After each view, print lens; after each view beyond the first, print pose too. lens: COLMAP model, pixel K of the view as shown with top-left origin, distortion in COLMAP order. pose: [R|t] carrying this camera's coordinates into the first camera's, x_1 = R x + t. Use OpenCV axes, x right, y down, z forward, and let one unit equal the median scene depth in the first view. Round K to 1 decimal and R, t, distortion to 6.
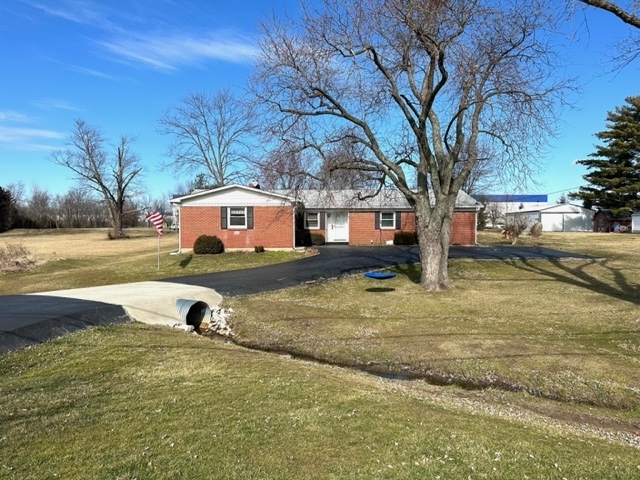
lens RADIAL K [[446.3, 0, 320.0], [0, 446.3, 240.0], [0, 0, 1]] dist [0.107978, -0.000756]
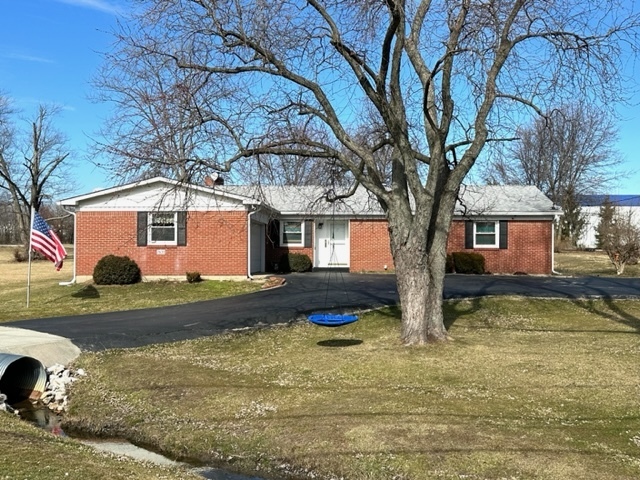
lens RADIAL K [[698.0, 0, 320.0], [0, 698.0, 240.0], [0, 0, 1]] dist [0.128836, -0.002527]
pose [[0.997534, 0.005734, -0.069955, 0.115412], [-0.008136, 0.999385, -0.034095, -0.000631], [0.069717, 0.034580, 0.996967, -0.000243]]
